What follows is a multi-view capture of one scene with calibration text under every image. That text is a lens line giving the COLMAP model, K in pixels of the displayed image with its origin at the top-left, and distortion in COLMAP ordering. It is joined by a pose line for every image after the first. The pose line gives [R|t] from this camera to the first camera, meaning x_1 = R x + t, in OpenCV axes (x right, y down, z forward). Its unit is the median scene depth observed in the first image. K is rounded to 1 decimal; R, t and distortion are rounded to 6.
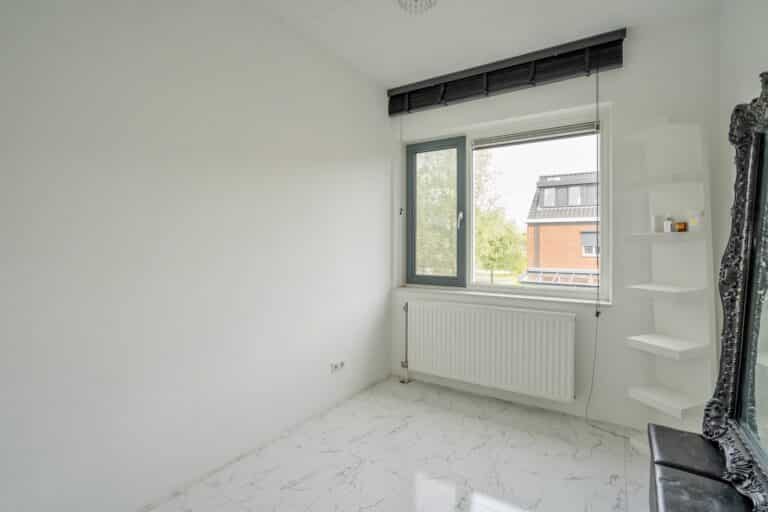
lens RADIAL K [[363.4, 0, 384.9], [0, 363.4, 249.8], [0, 0, 1]] dist [-0.000759, 0.000194]
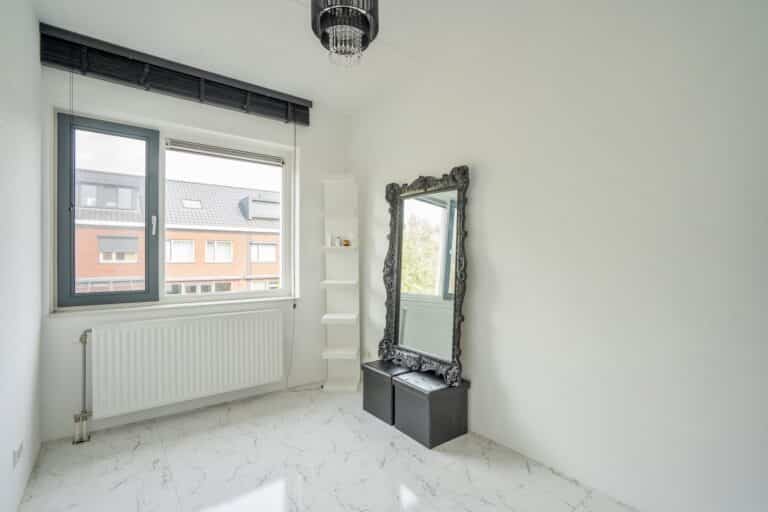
lens RADIAL K [[350.3, 0, 384.0], [0, 350.3, 256.0], [0, 0, 1]] dist [0.000459, 0.000409]
pose [[0.369497, -0.006623, 0.929208, -0.397200], [0.005102, 0.999974, 0.005099, -0.008930], [-0.929218, 0.002857, 0.369521, 0.183072]]
